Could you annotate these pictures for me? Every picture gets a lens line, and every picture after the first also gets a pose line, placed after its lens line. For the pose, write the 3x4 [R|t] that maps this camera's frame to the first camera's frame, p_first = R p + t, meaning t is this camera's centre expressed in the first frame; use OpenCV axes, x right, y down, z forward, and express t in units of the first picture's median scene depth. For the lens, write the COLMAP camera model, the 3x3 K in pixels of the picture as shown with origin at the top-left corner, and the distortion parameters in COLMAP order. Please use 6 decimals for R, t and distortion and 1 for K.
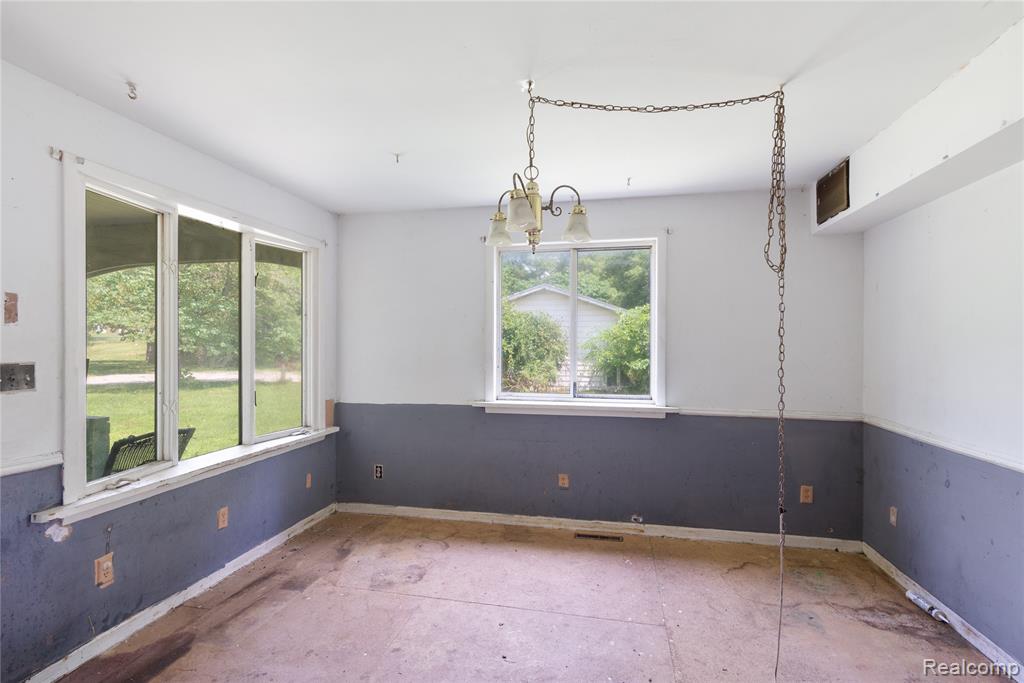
lens RADIAL K [[516.9, 0, 512.0], [0, 516.9, 341.5], [0, 0, 1]] dist [0.021532, 0.000292]
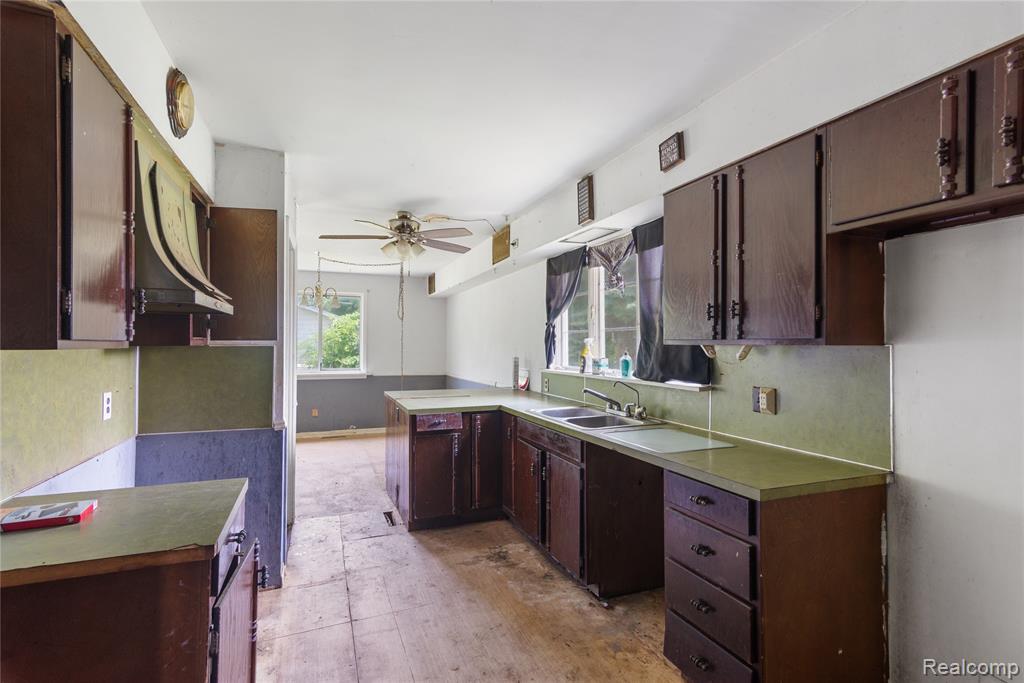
lens RADIAL K [[516.9, 0, 512.0], [0, 516.9, 341.5], [0, 0, 1]] dist [0.021532, 0.000292]
pose [[0.851605, 0.003196, 0.524175, -0.103798], [-0.002266, 0.999995, -0.002416, 0.000204], [-0.524180, 0.000870, 0.851607, -0.374718]]
